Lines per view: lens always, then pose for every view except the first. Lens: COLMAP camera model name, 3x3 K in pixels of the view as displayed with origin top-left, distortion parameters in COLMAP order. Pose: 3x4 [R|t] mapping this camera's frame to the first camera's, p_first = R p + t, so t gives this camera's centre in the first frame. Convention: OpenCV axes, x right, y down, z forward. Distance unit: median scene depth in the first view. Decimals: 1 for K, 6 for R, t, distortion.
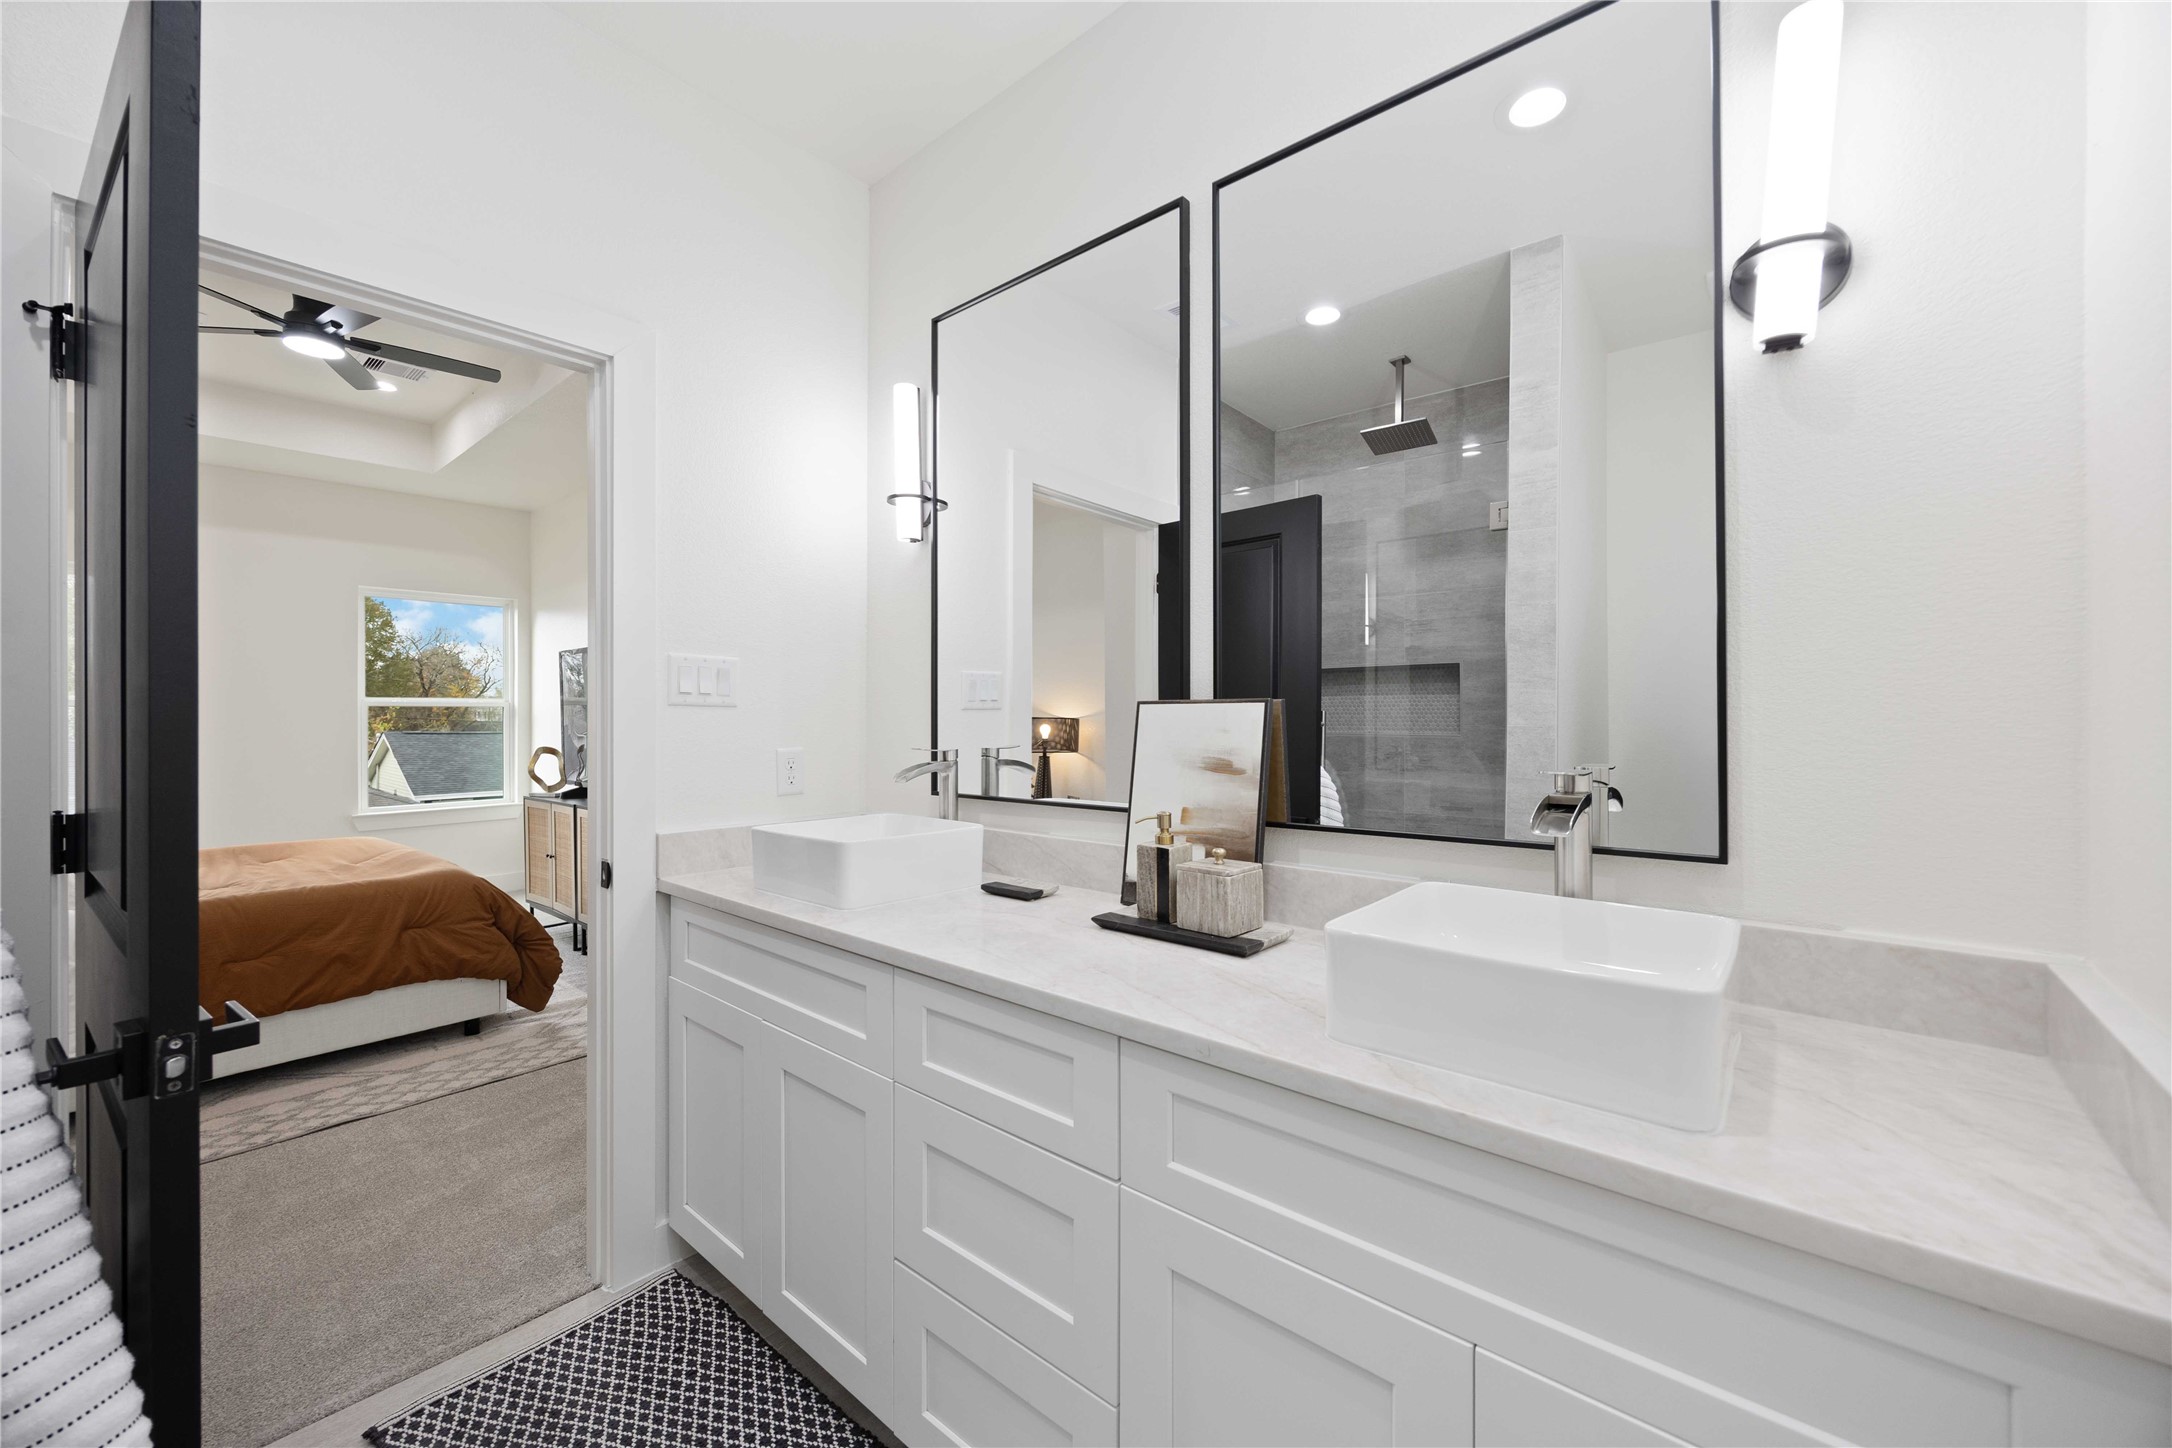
lens RADIAL K [[839.4, 0, 1081.2], [0, 839.4, 718.2], [0, 0, 1]] dist [-0.000056, -0.000012]
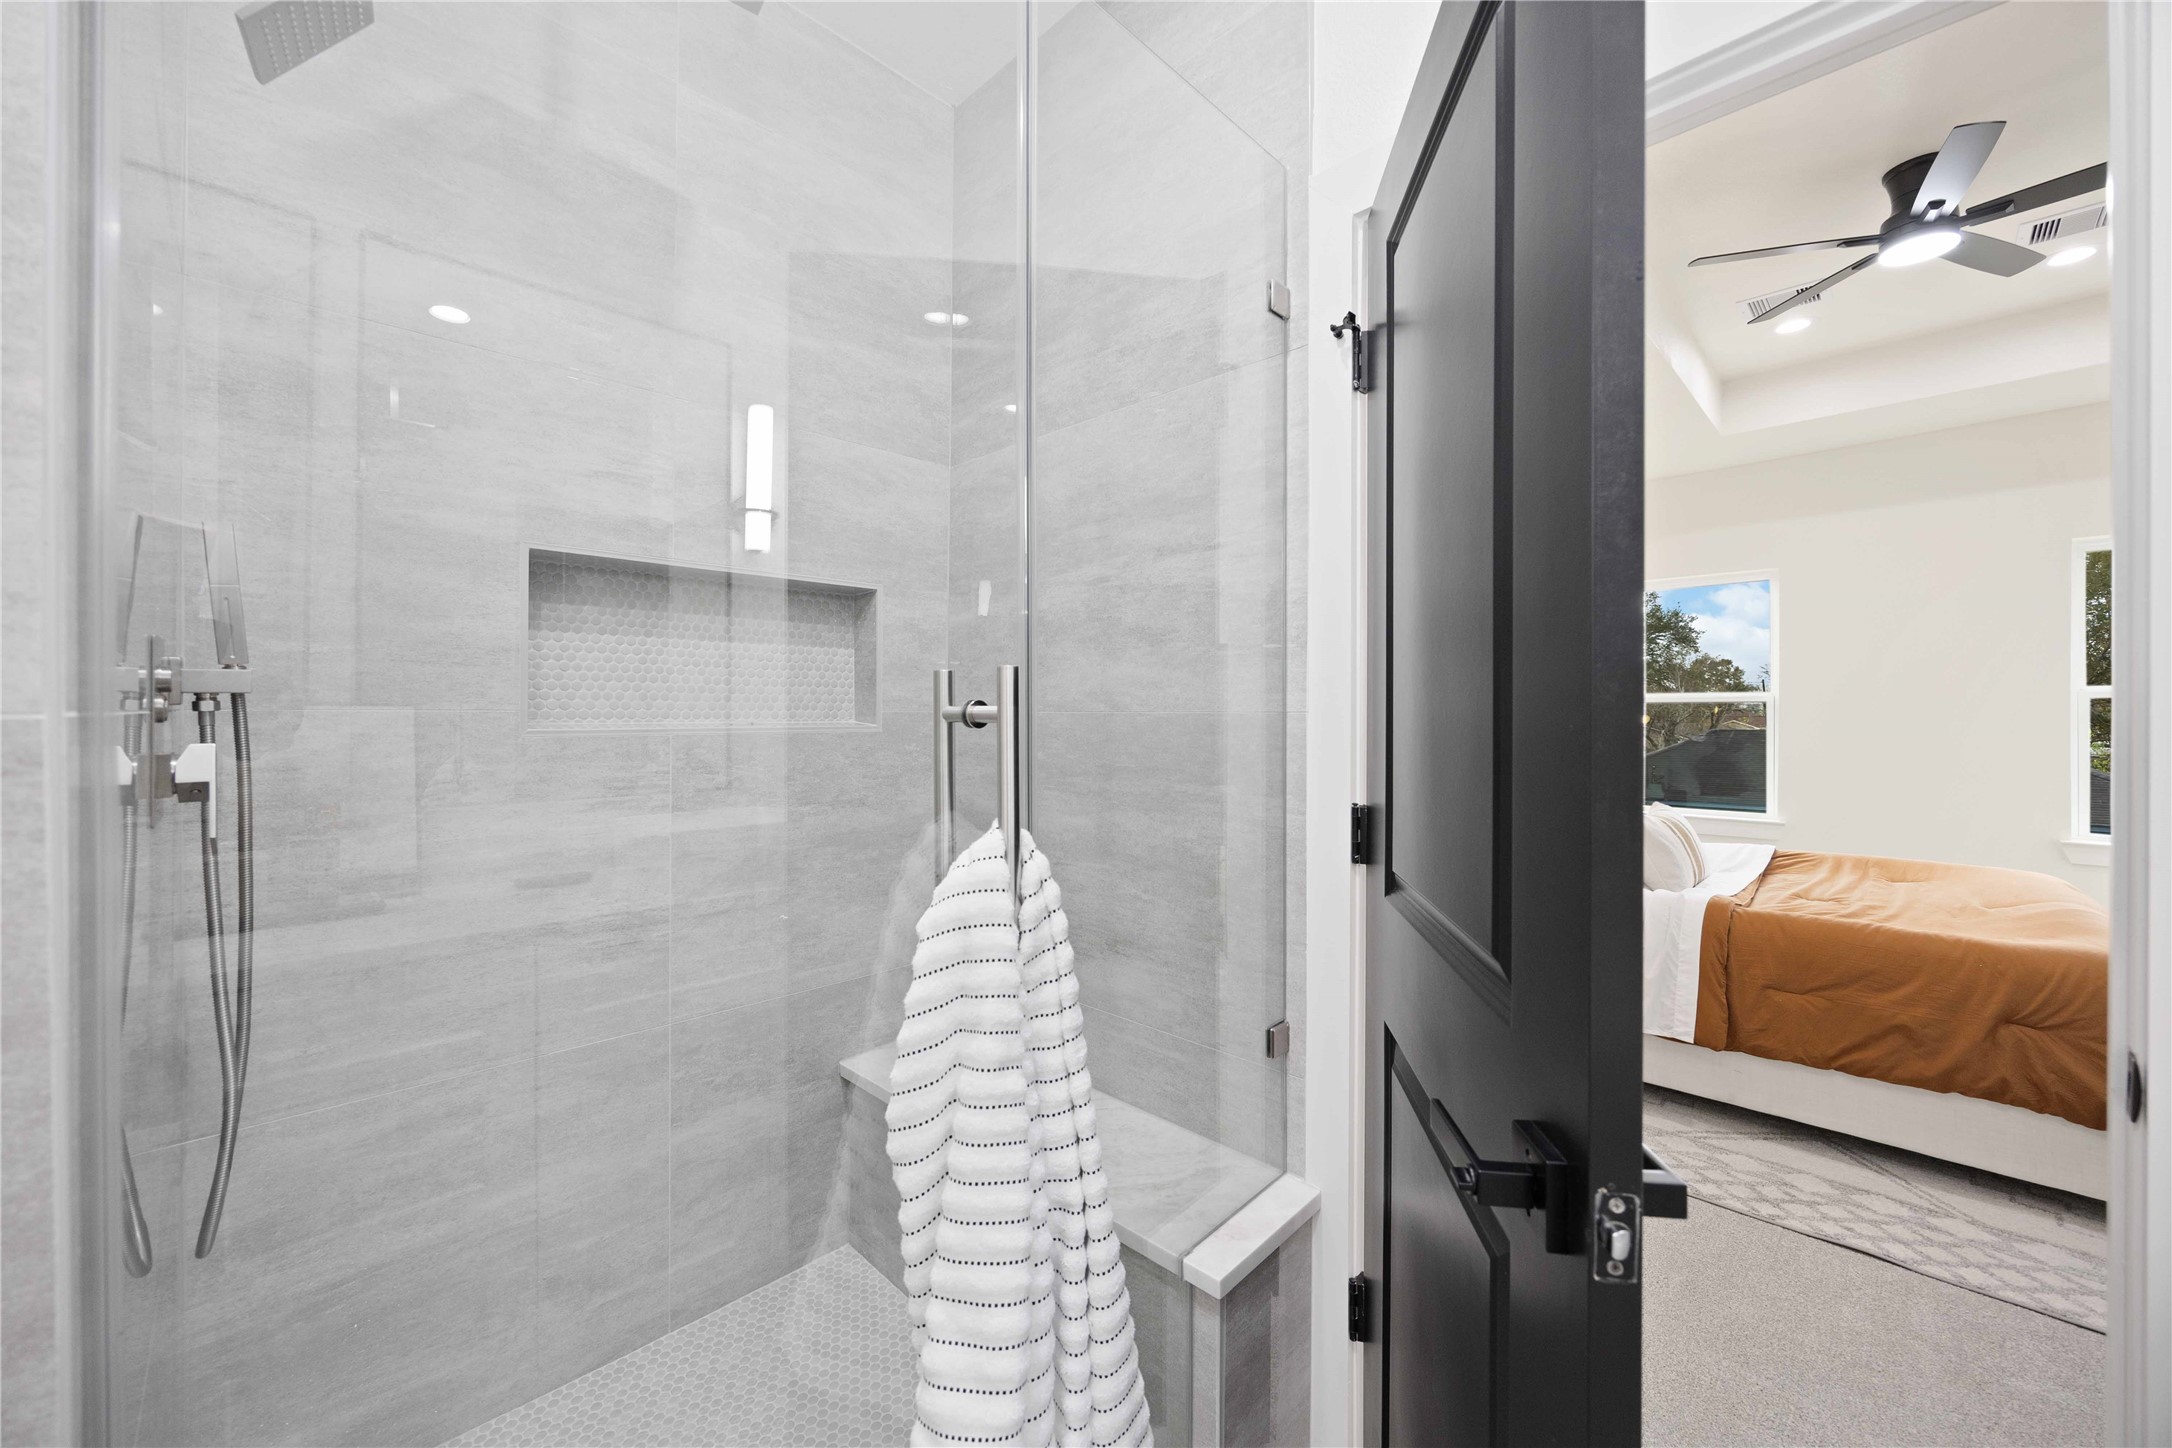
lens RADIAL K [[839.4, 0, 1082.0], [0, 839.4, 713.1], [0, 0, 1]] dist [-0.000056, -0.000012]
pose [[-0.082692, 0.000974, -0.996575, -0.065077], [-0.001457, 0.999998, 0.001098, -0.001055], [0.996574, 0.001543, -0.082691, 0.333482]]
